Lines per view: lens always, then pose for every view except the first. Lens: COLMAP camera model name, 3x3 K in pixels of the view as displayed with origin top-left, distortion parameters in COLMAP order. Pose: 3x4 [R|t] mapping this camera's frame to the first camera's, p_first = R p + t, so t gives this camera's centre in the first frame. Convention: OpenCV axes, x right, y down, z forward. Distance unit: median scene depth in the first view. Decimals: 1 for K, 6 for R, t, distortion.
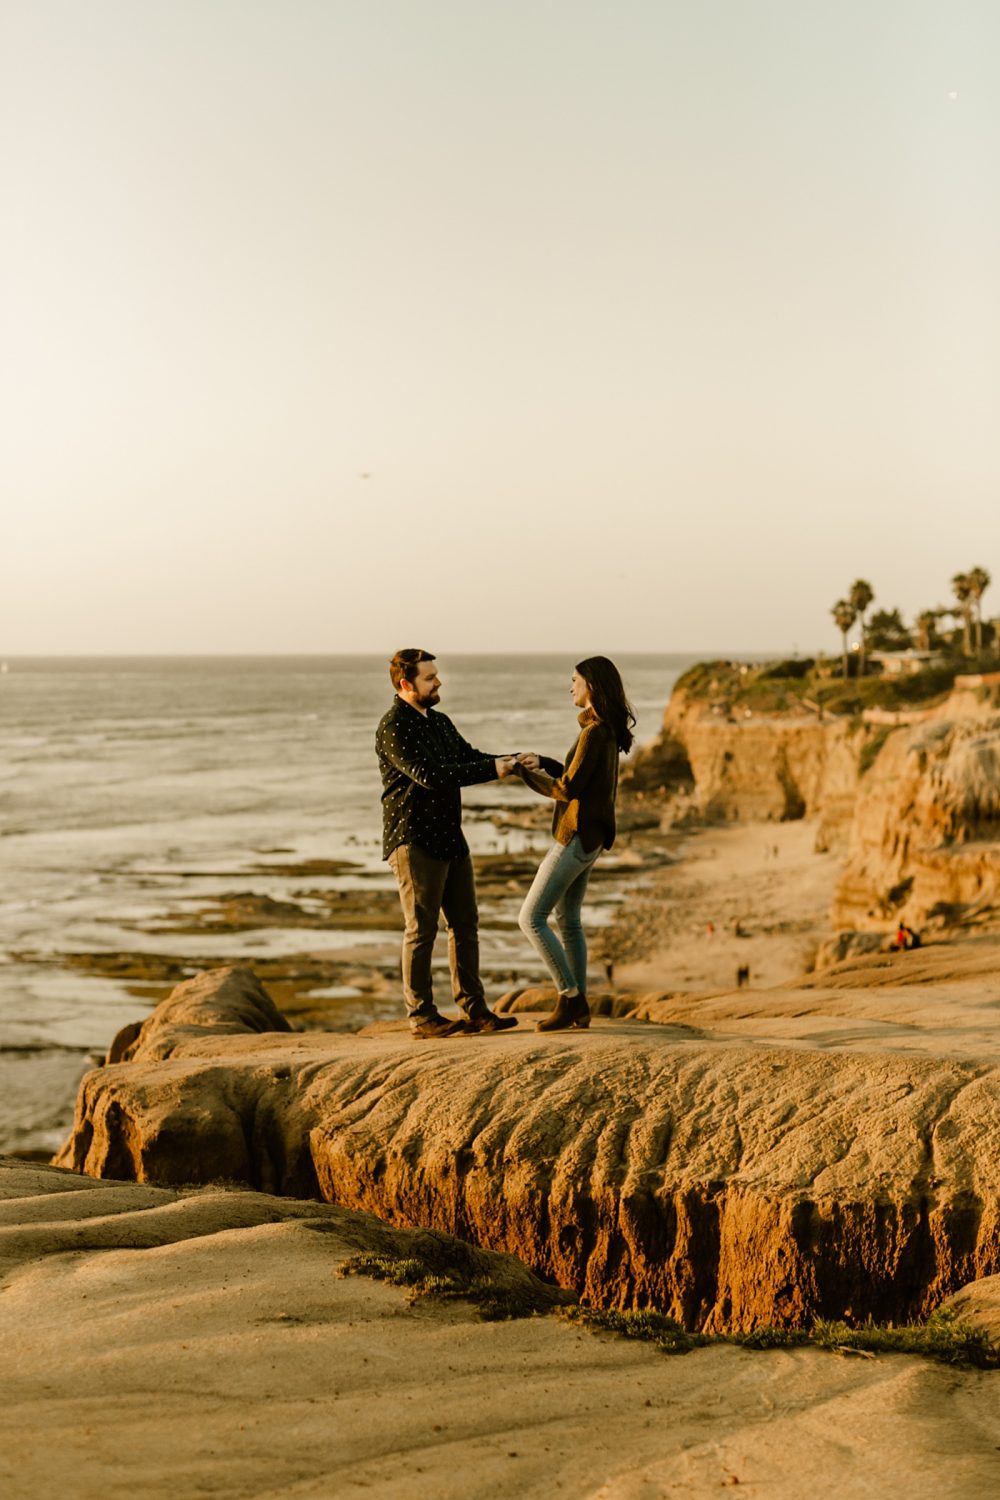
lens RADIAL K [[2965.4, 0, 500.0], [0, 2965.4, 750.0], [0, 0, 1]] dist [0.115413, -0.159997]
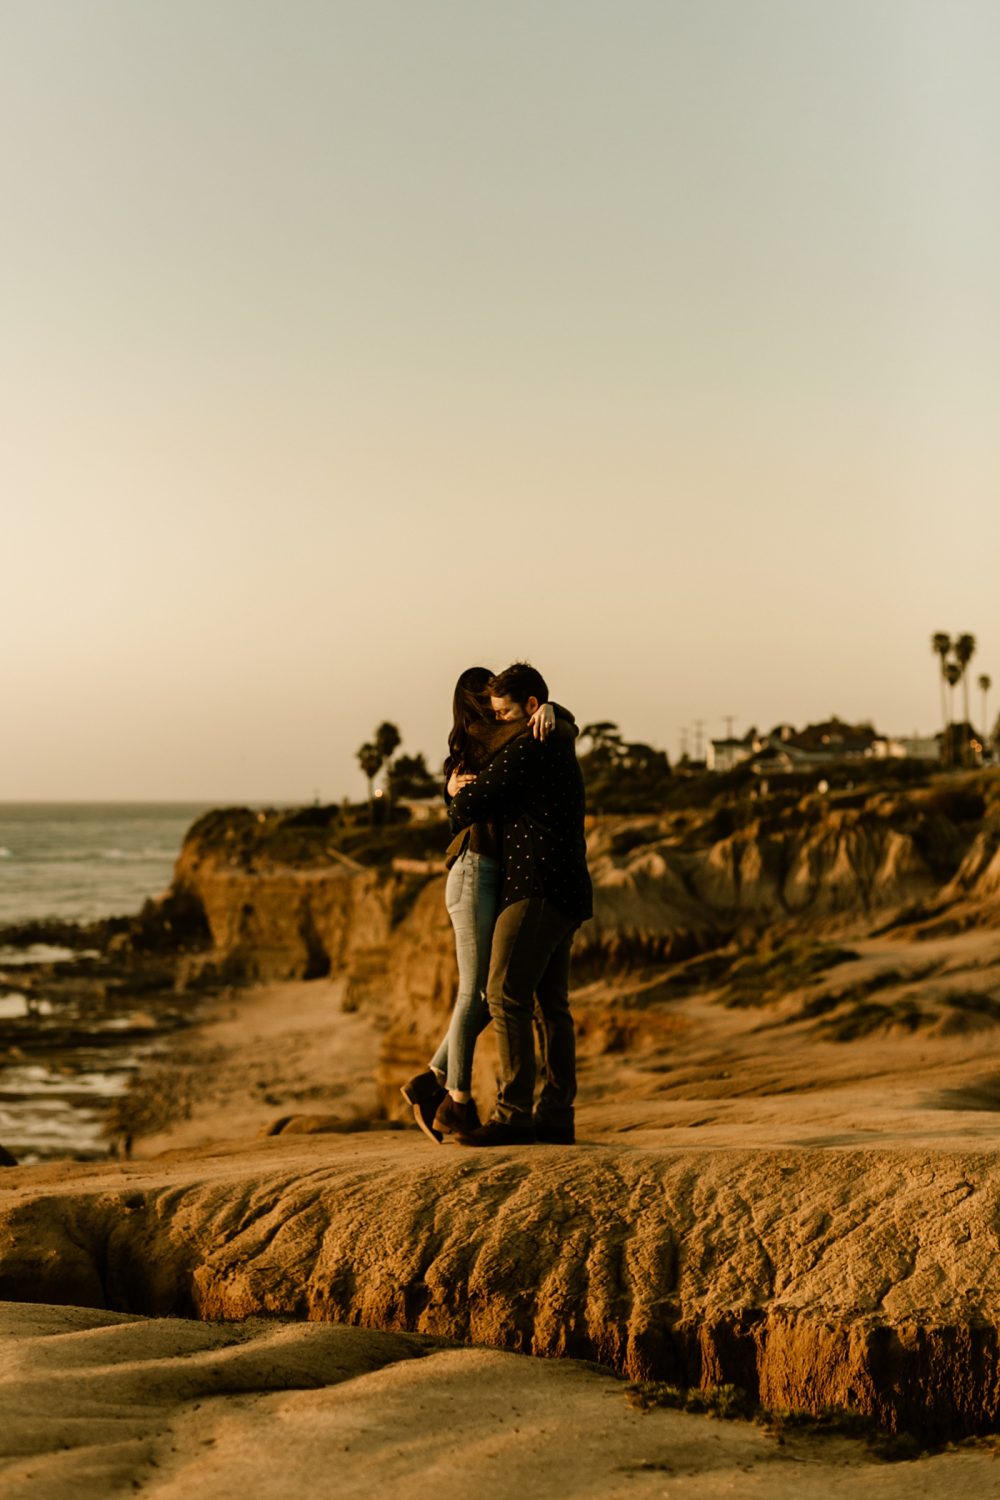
lens RADIAL K [[2965.4, 0, 500.0], [0, 2965.4, 750.0], [0, 0, 1]] dist [0.115413, -0.159997]
pose [[0.972161, 0.010322, 0.234085, -0.172327], [0.006125, 0.997568, -0.069427, 0.046410], [-0.234232, 0.068928, 0.969734, 0.209005]]
